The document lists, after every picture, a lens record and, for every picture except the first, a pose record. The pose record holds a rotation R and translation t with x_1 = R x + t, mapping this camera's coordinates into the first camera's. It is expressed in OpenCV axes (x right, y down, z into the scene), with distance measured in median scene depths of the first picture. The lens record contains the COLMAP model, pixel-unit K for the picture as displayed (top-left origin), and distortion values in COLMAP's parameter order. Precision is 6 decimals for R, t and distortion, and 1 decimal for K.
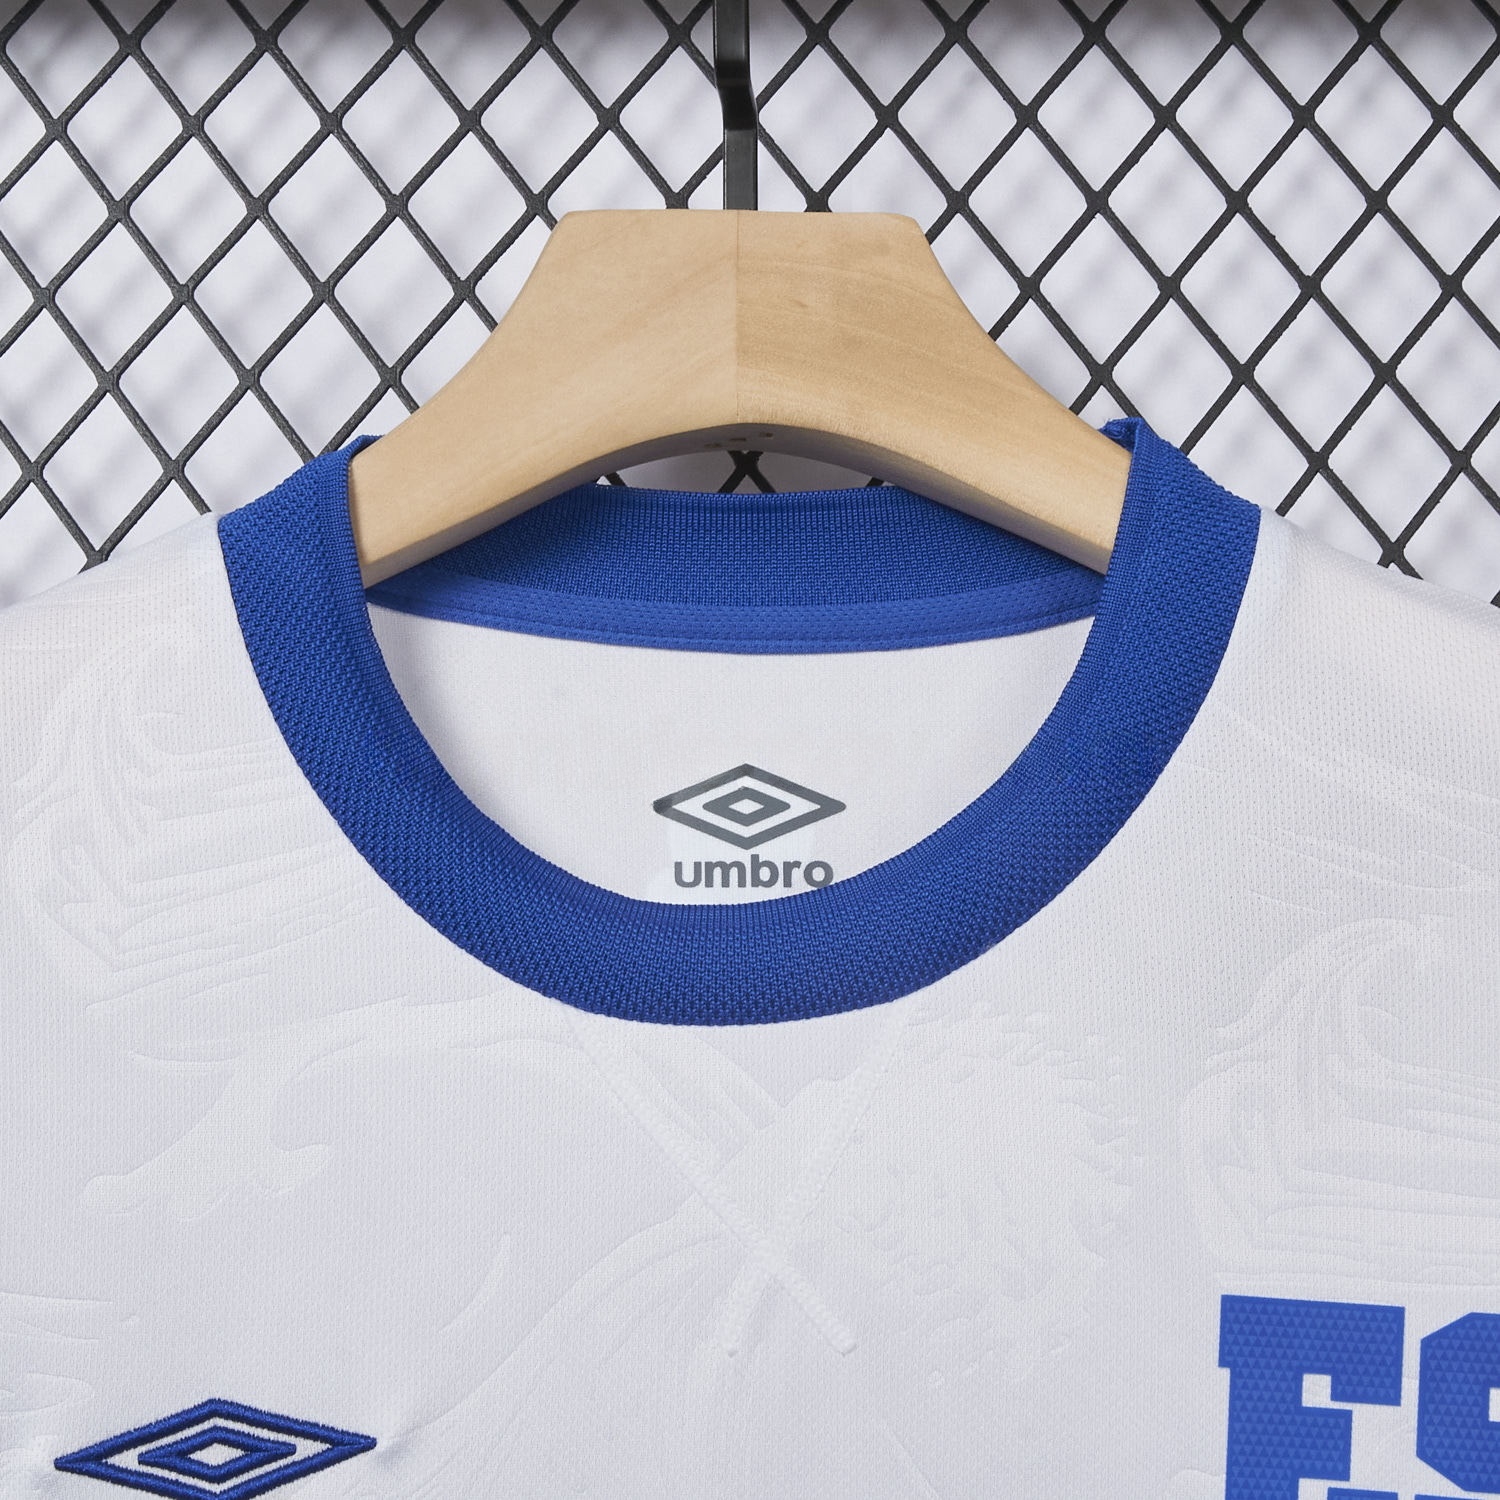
lens RADIAL K [[3152.5, 0, 746.9], [0, 3152.5, 752.4], [0, 0, 1]] dist [-0.078306, 0.000000]
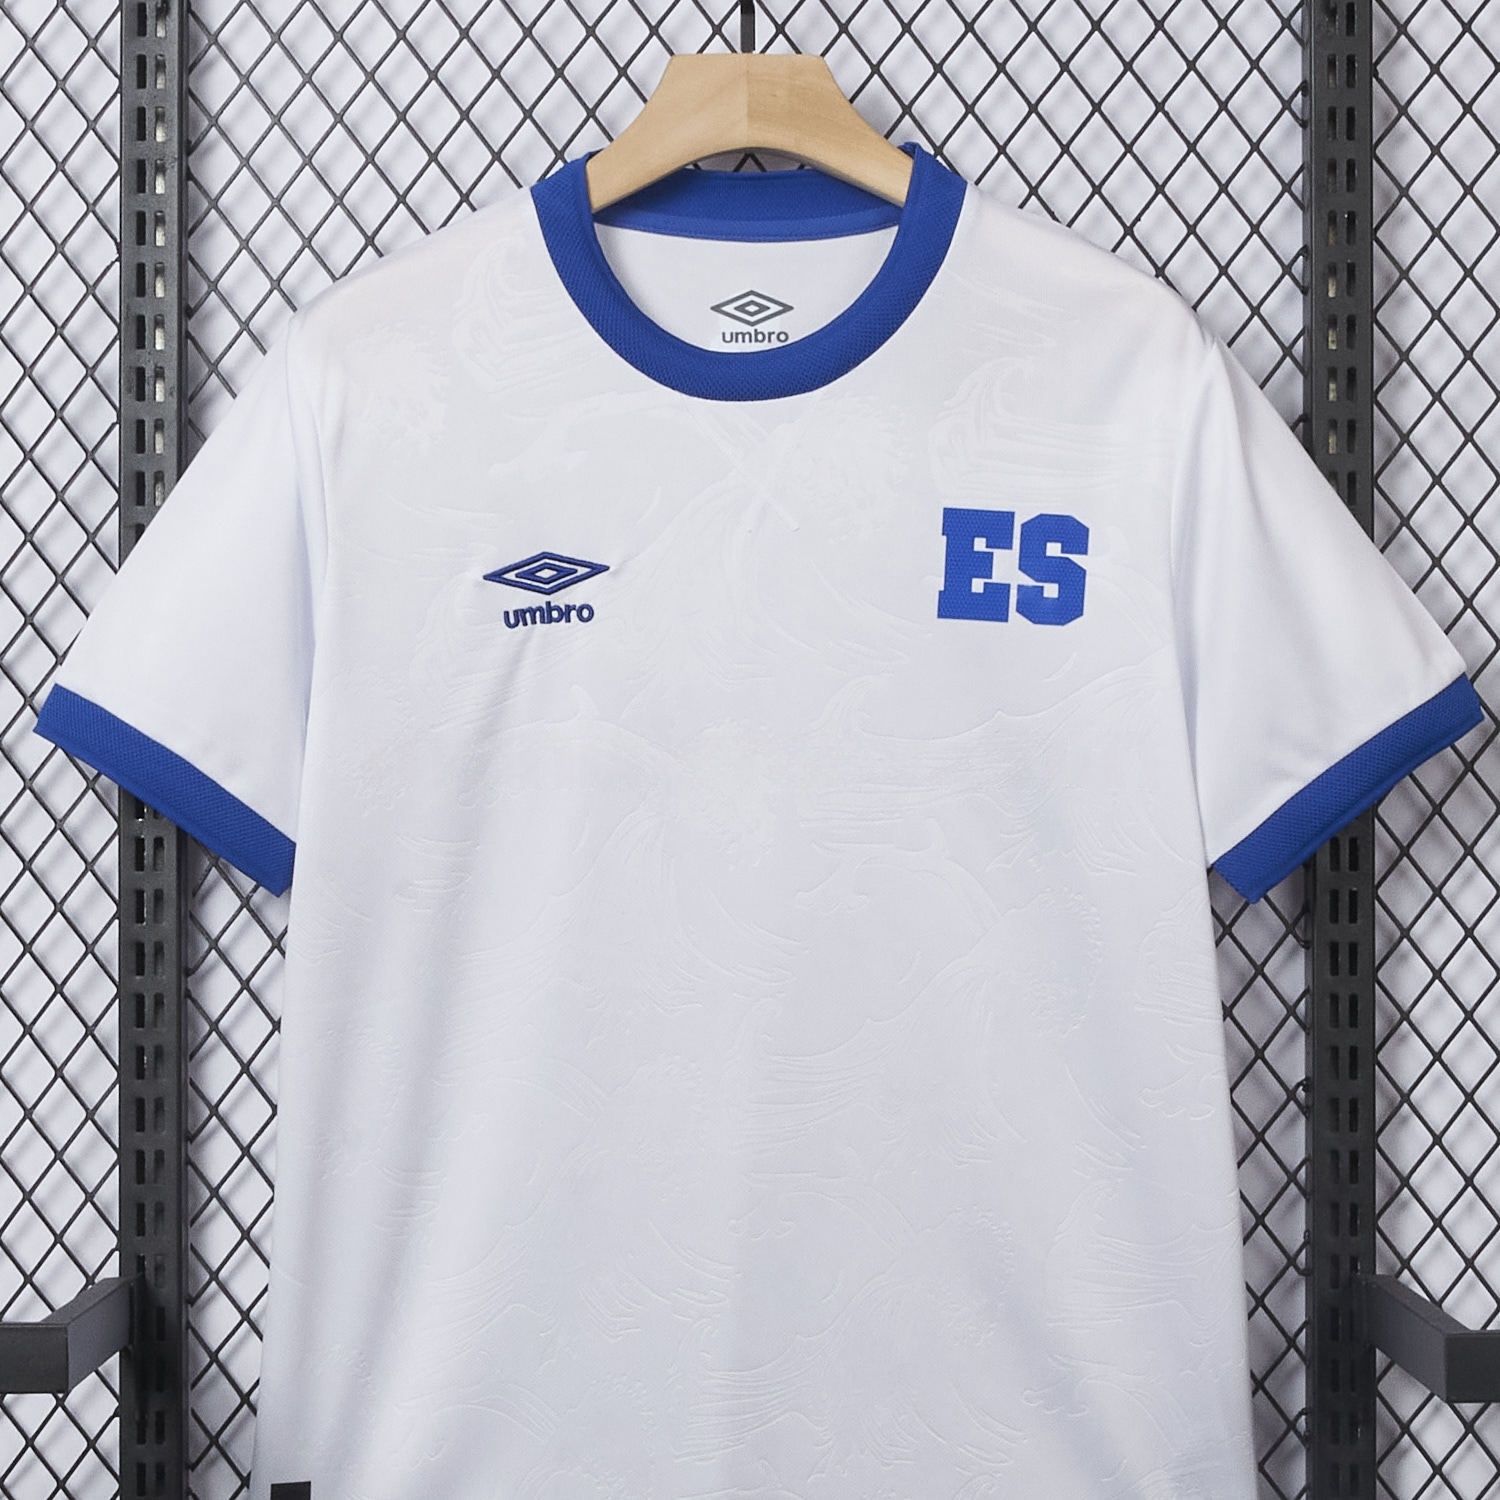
lens RADIAL K [[3152.5, 0, 747.4], [0, 3152.5, 755.3], [0, 0, 1]] dist [-0.078306, 0.000000]
pose [[0.999844, -0.008980, 0.015200, -0.043341], [0.005581, 0.977588, 0.210451, -0.154389], [-0.016749, -0.210334, 0.977486, -1.407238]]
